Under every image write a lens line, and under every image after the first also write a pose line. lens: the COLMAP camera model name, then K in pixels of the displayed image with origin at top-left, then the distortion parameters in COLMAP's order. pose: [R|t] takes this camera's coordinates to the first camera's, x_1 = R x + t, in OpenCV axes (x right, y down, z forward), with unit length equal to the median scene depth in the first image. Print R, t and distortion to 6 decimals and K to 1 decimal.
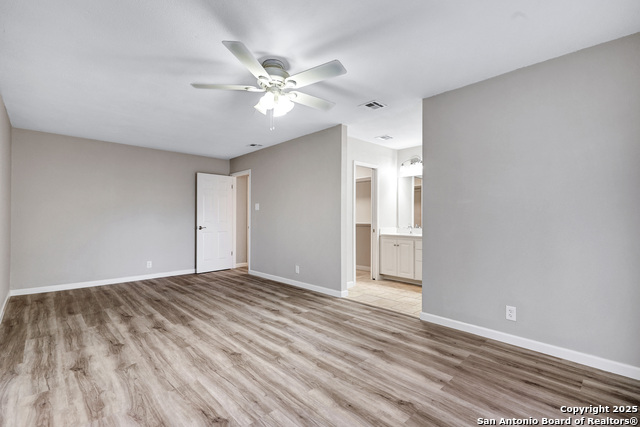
lens RADIAL K [[293.9, 0, 325.4], [0, 293.9, 216.2], [0, 0, 1]] dist [0.001994, -0.000017]
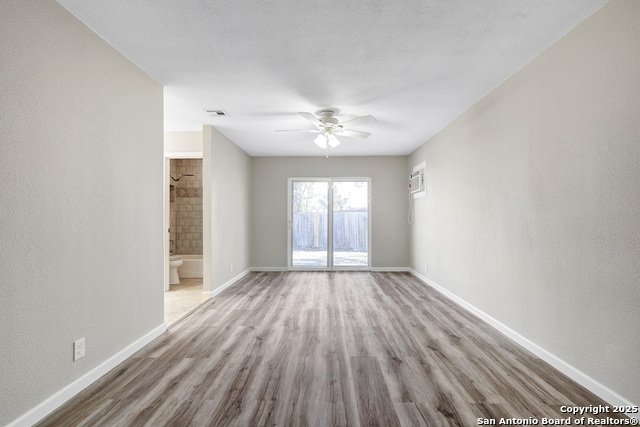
lens RADIAL K [[293.9, 0, 319.5], [0, 293.9, 216.3], [0, 0, 1]] dist [0.001994, -0.000017]
pose [[-0.700450, 0.003925, 0.713691, -0.890364], [0.000084, 0.999985, -0.005418, 0.005179], [-0.713702, -0.003735, -0.700440, 1.527704]]
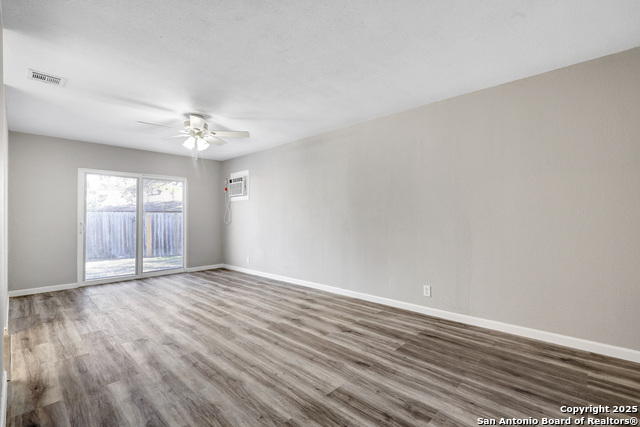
lens RADIAL K [[293.9, 0, 324.8], [0, 293.9, 216.6], [0, 0, 1]] dist [0.001994, -0.000017]
pose [[-0.998859, 0.006515, -0.047304, -0.570780], [0.006763, 0.999964, -0.005080, 0.006917], [0.047269, -0.005394, -0.998868, 1.884102]]
